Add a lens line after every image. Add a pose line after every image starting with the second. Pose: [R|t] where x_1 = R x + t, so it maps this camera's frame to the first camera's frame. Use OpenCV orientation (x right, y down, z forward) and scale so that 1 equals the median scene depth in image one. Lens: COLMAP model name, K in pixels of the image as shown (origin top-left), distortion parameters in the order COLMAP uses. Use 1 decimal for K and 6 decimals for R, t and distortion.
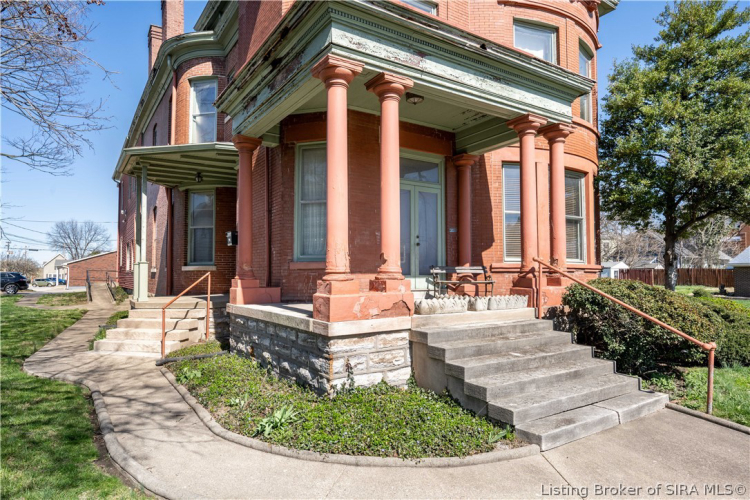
lens RADIAL K [[453.1, 0, 375.0], [0, 453.1, 250.0], [0, 0, 1]] dist [-0.002086, -0.000917]
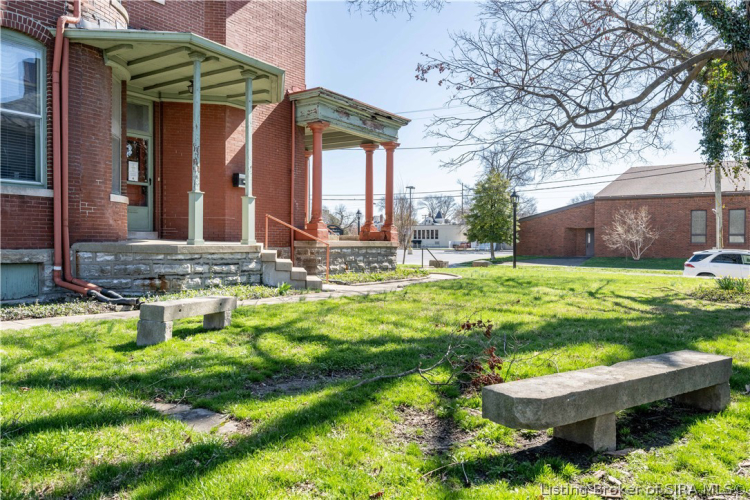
lens RADIAL K [[564.6, 0, 375.0], [0, 564.6, 250.0], [0, 0, 1]] dist [-0.002658, -0.001211]
pose [[-0.399348, -0.001565, 0.916798, -2.696023], [-0.045083, 0.998822, -0.017932, 0.232017], [-0.915690, -0.048493, -0.398948, 2.095245]]
